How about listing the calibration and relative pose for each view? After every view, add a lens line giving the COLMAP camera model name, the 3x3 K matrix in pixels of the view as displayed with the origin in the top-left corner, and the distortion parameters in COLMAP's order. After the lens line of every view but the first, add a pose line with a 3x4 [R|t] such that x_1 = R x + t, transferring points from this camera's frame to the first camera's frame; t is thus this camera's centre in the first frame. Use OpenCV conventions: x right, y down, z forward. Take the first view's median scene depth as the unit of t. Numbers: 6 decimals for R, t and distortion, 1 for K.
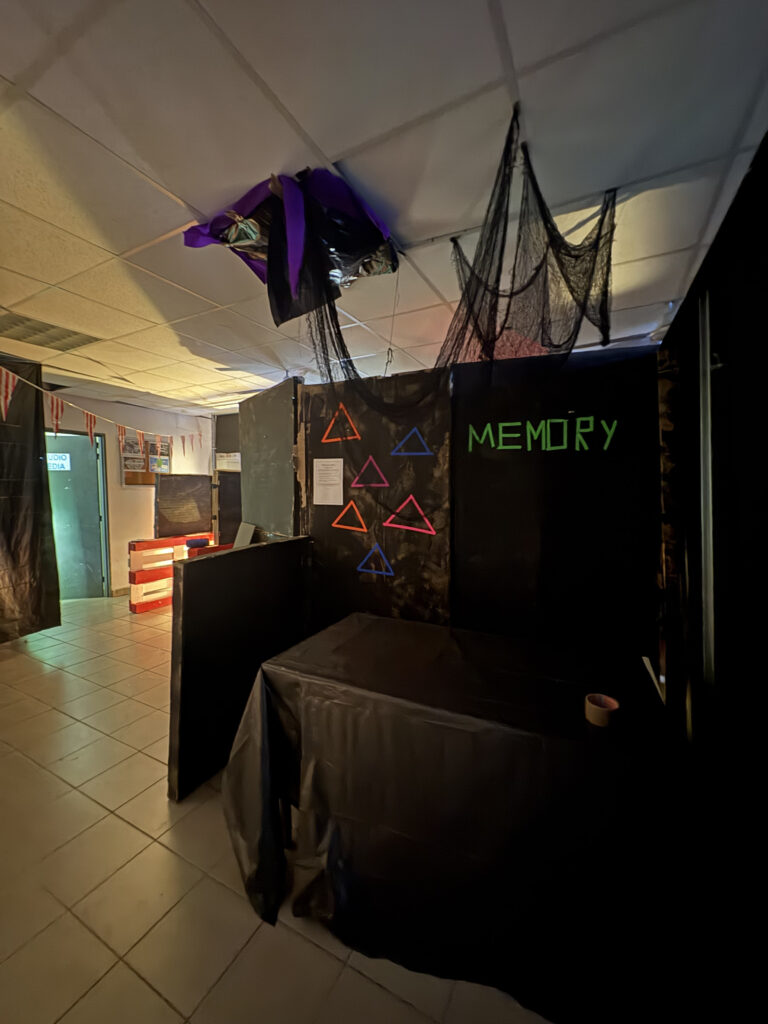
lens RADIAL K [[406.5, 0, 382.4], [0, 406.5, 509.2], [0, 0, 1]] dist [0.003704, -0.000344]
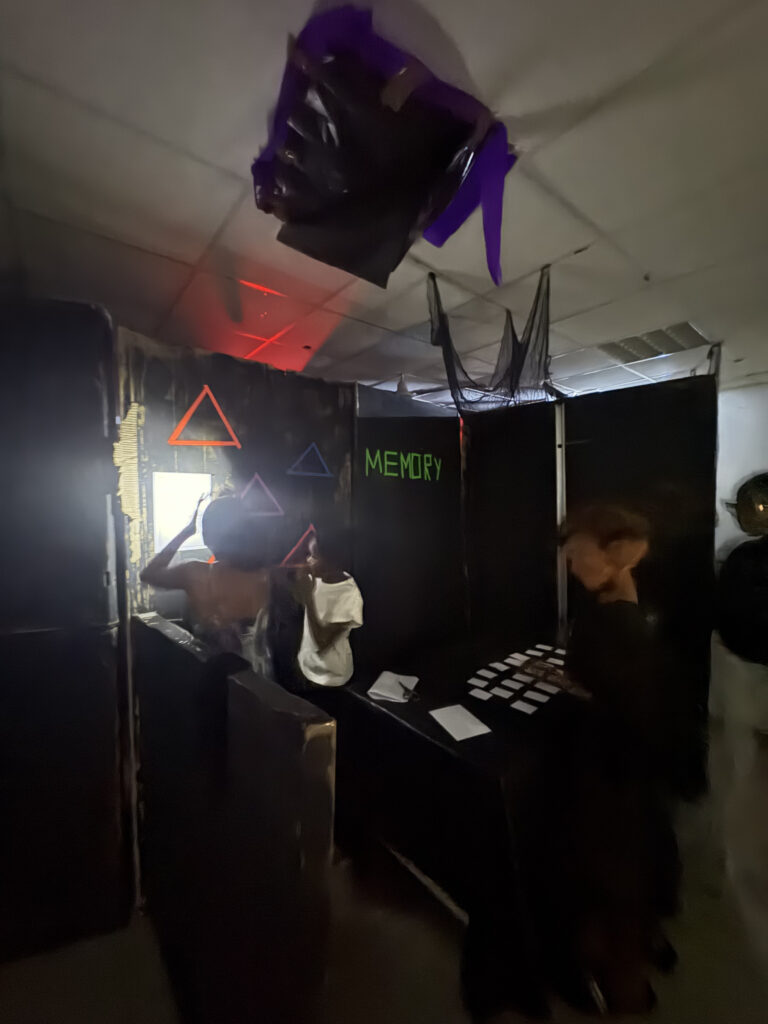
lens RADIAL K [[406.5, 0, 384.4], [0, 406.5, 512.2], [0, 0, 1]] dist [0.003704, -0.000344]
pose [[0.361391, -0.041243, 0.931502, -0.709585], [0.065995, 0.997647, 0.018568, -0.072173], [-0.930076, 0.054764, 0.363263, 0.626984]]
